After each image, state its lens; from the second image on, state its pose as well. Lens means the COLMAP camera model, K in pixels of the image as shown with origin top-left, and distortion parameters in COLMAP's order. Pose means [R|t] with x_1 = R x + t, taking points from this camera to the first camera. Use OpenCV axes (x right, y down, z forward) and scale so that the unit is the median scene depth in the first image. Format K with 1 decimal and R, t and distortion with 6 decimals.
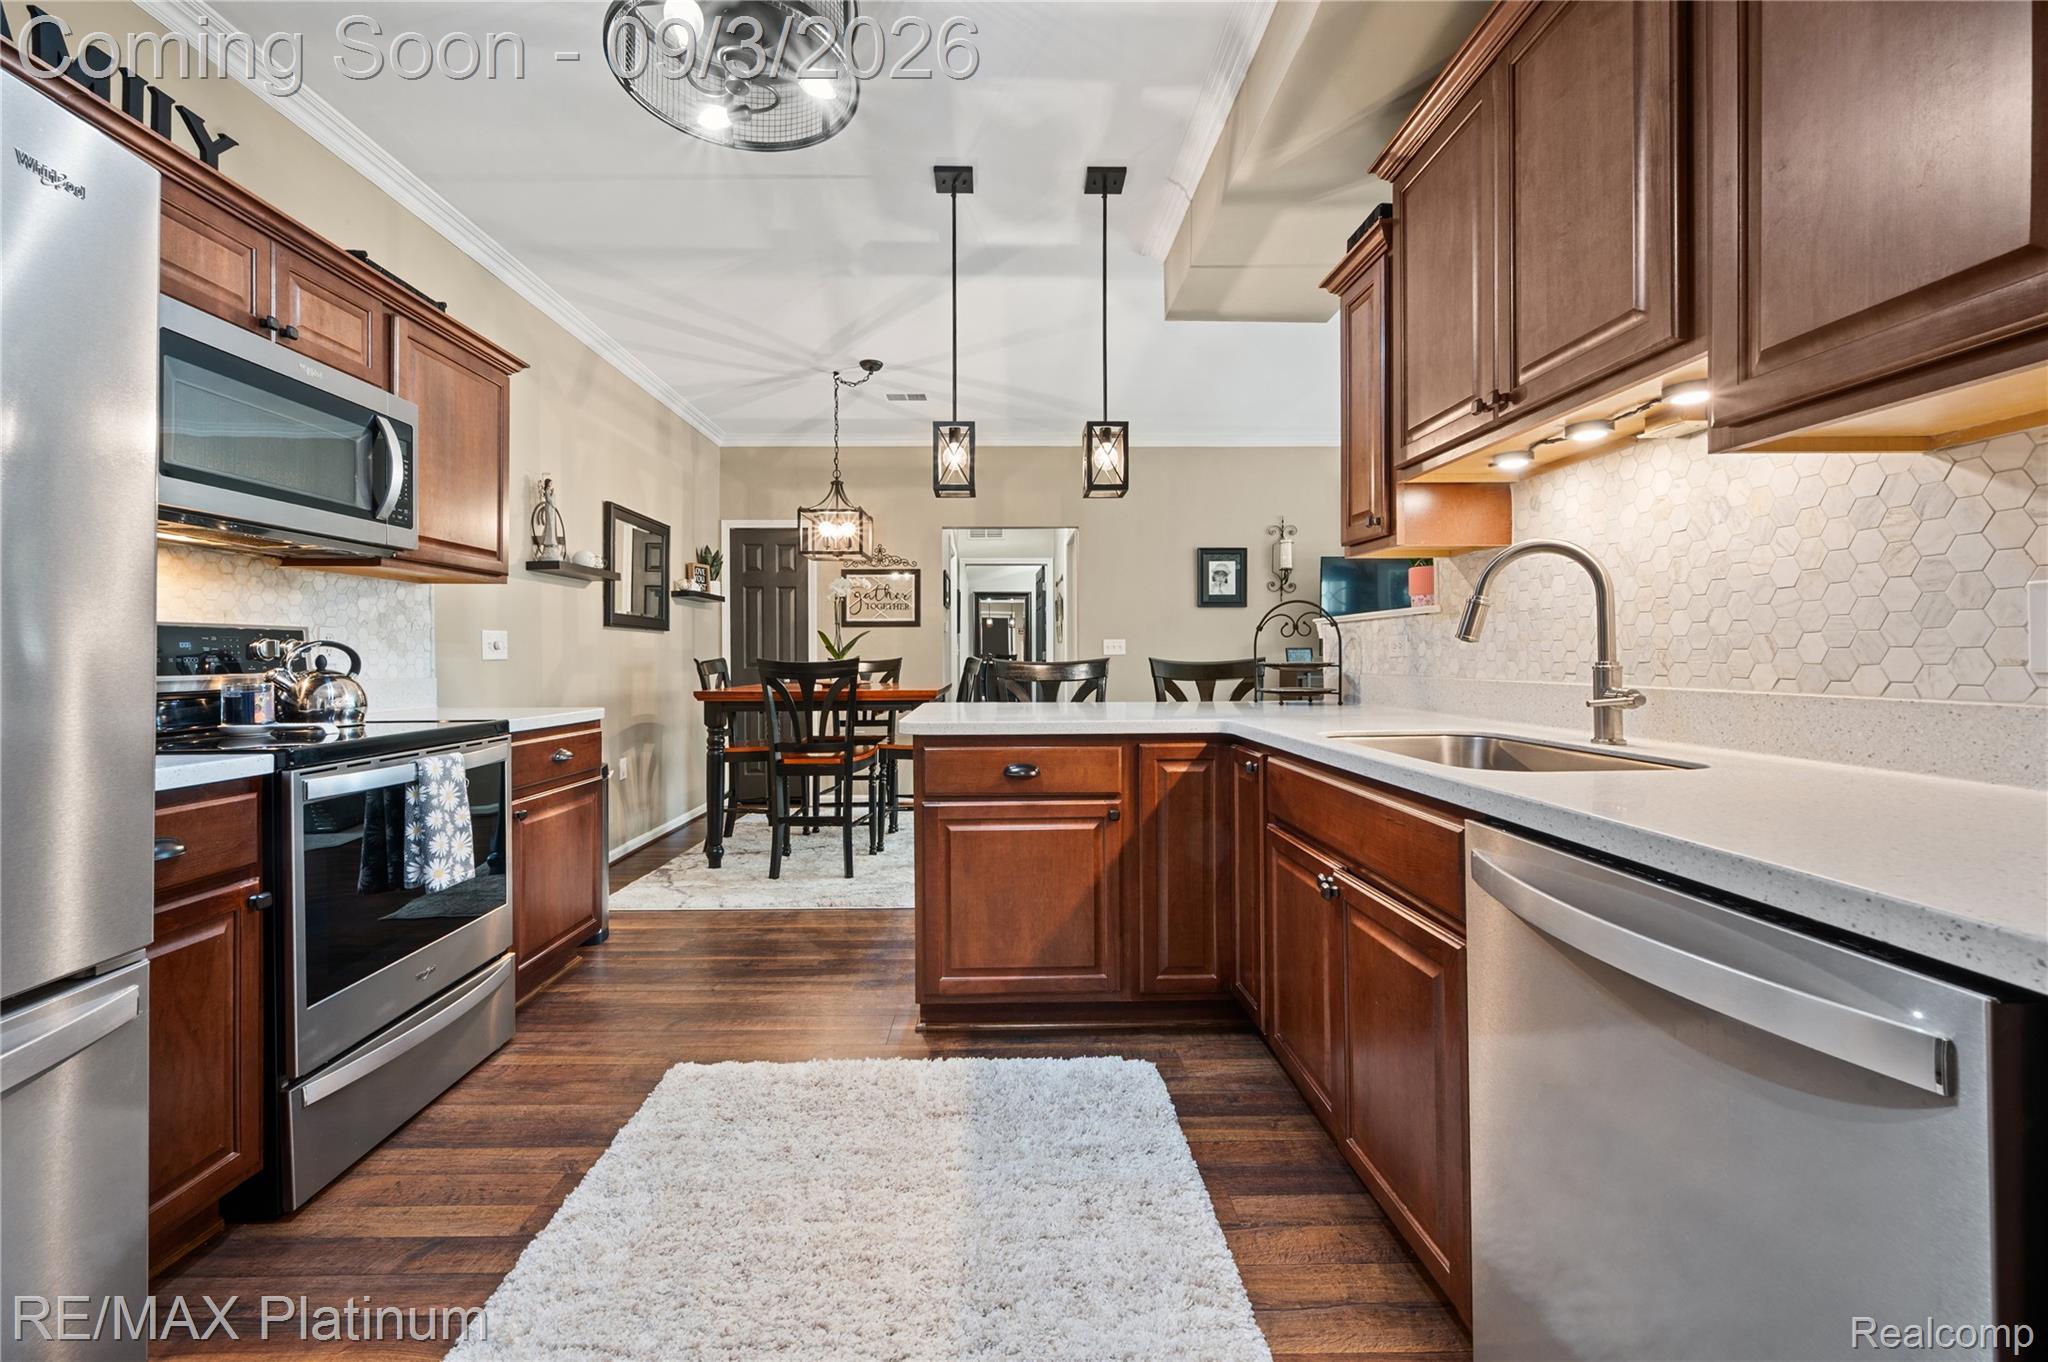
lens RADIAL K [[833.9, 0, 1015.4], [0, 833.9, 659.2], [0, 0, 1]] dist [-0.001664, -0.000115]
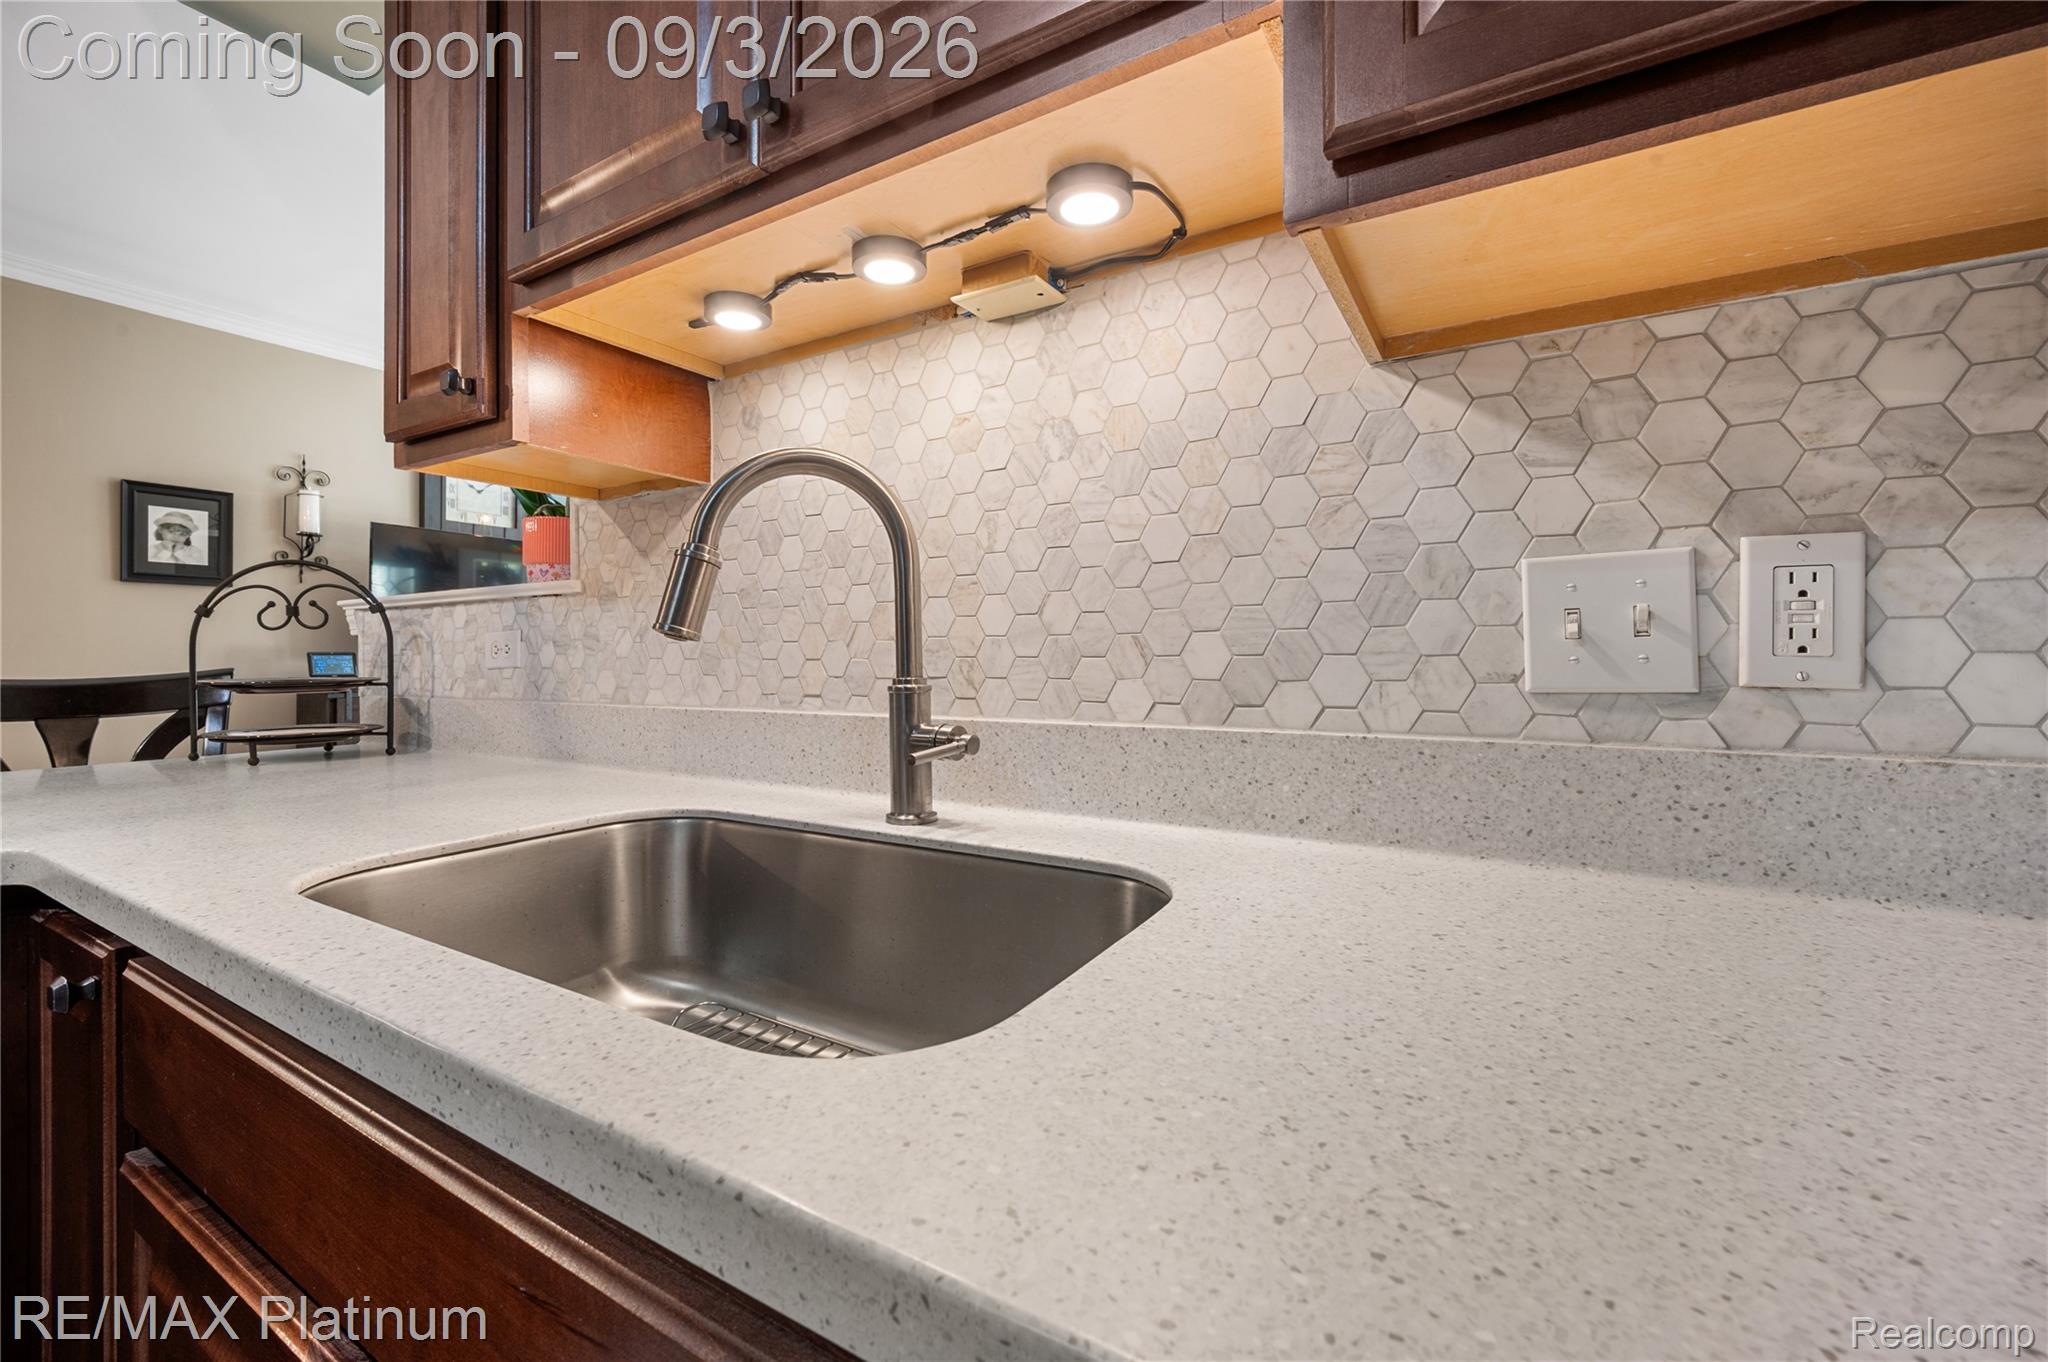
lens RADIAL K [[833.9, 0, 1015.4], [0, 833.9, 659.2], [0, 0, 1]] dist [-0.001664, -0.000115]
pose [[0.541522, 0.003206, 0.840680, 0.183542], [0.004547, 0.999967, -0.006743, -0.003851], [-0.840674, 0.007474, 0.541490, 0.431781]]
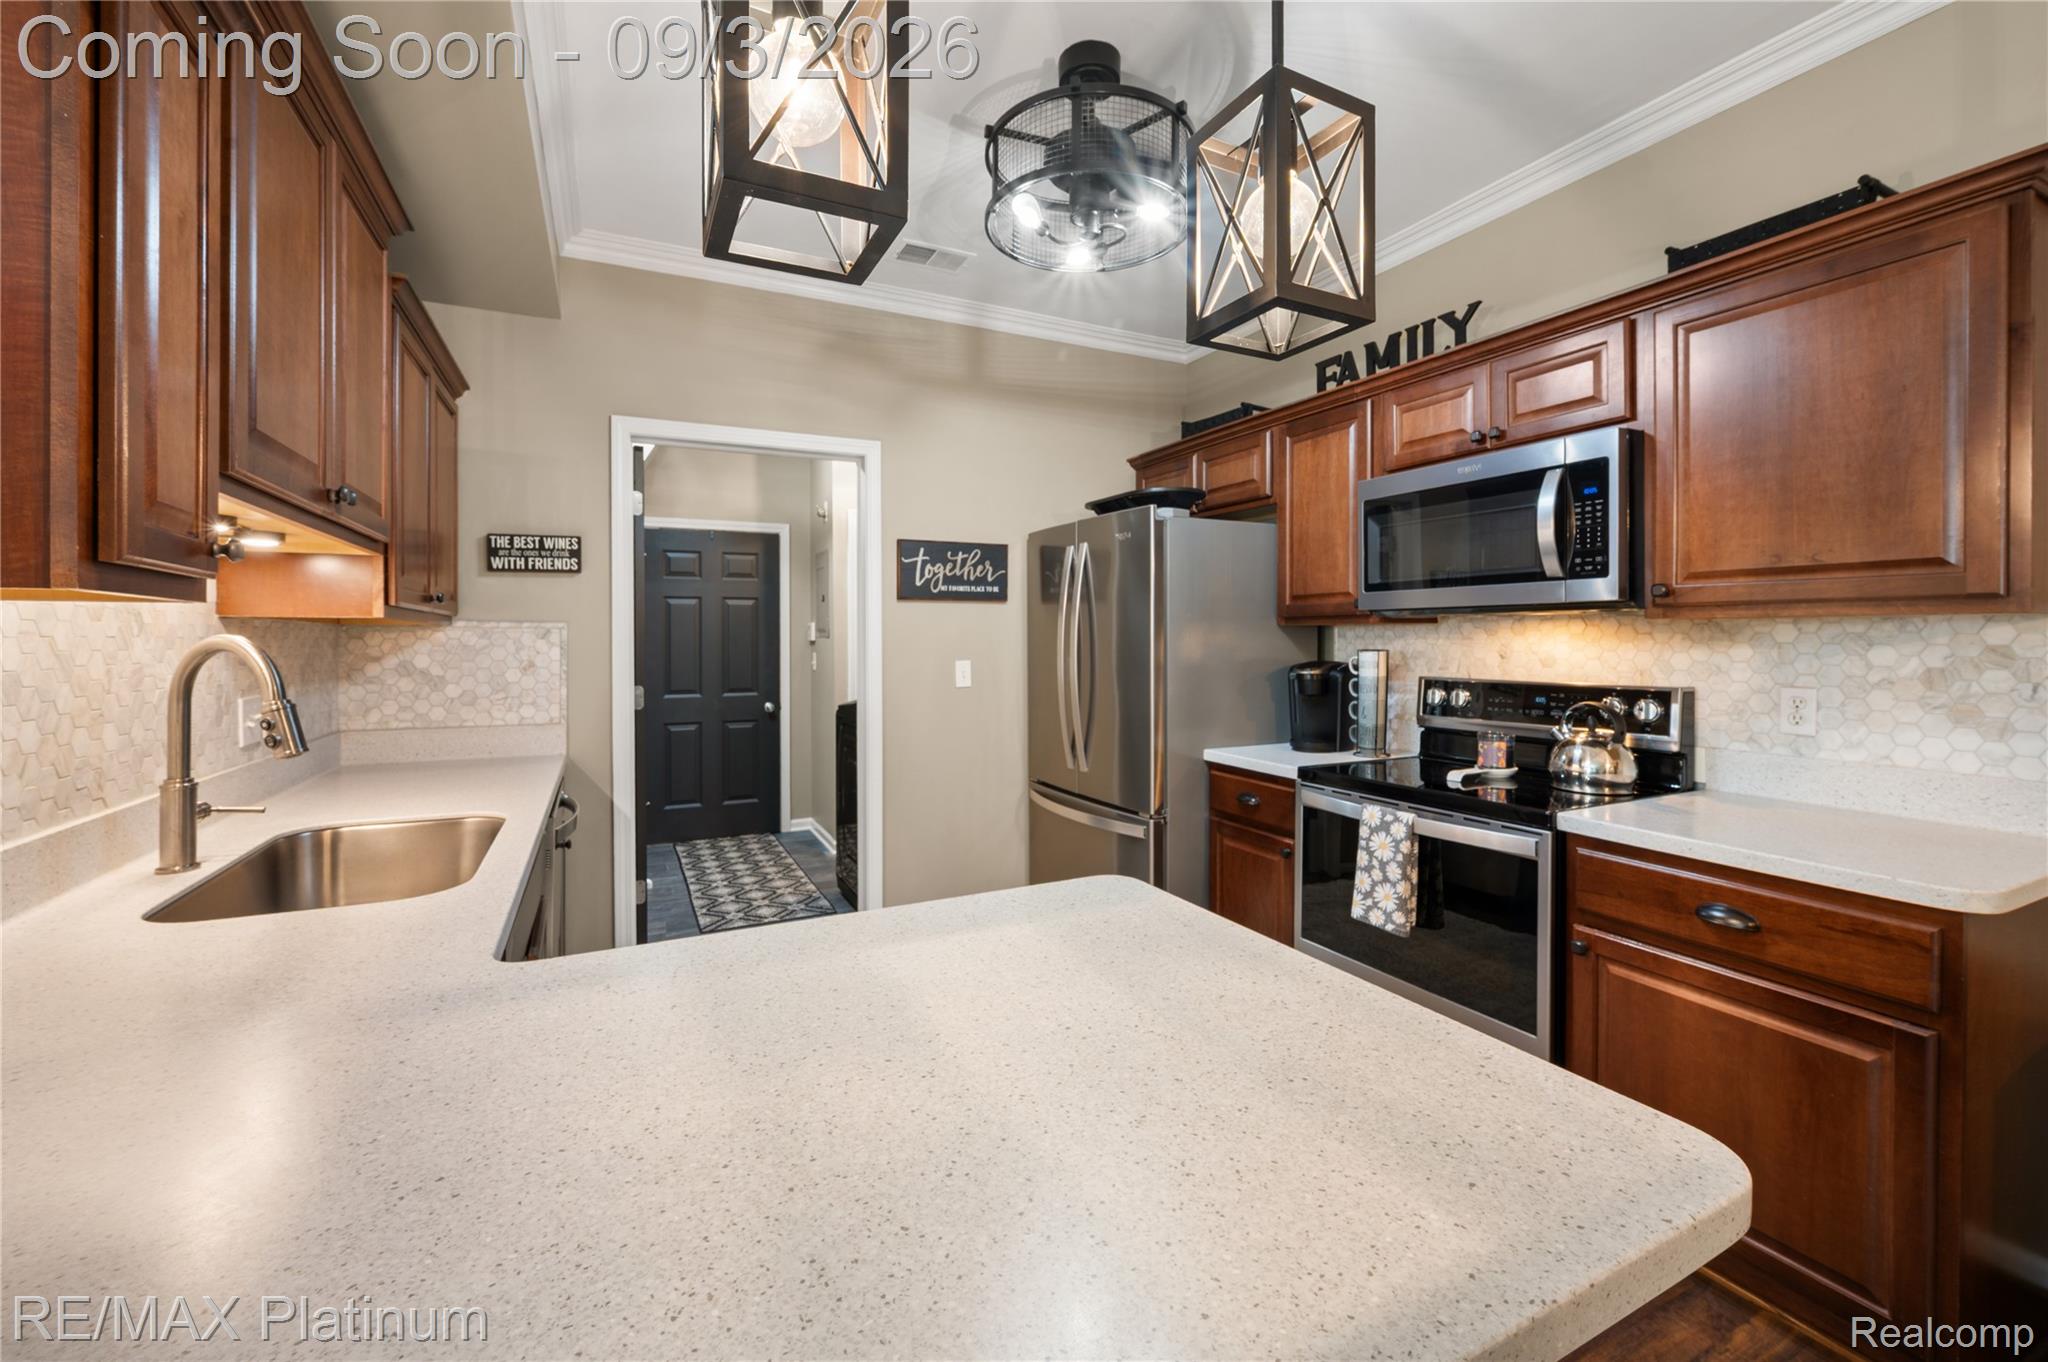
lens RADIAL K [[824.7, 0, 1019.2], [0, 824.7, 643.6], [0, 0, 1]] dist [0.000395, -0.000473]
pose [[-0.905004, 0.009908, -0.425288, 0.181676], [0.005058, 0.999909, 0.012533, -0.100986], [0.425374, 0.009192, -0.904971, 1.497403]]
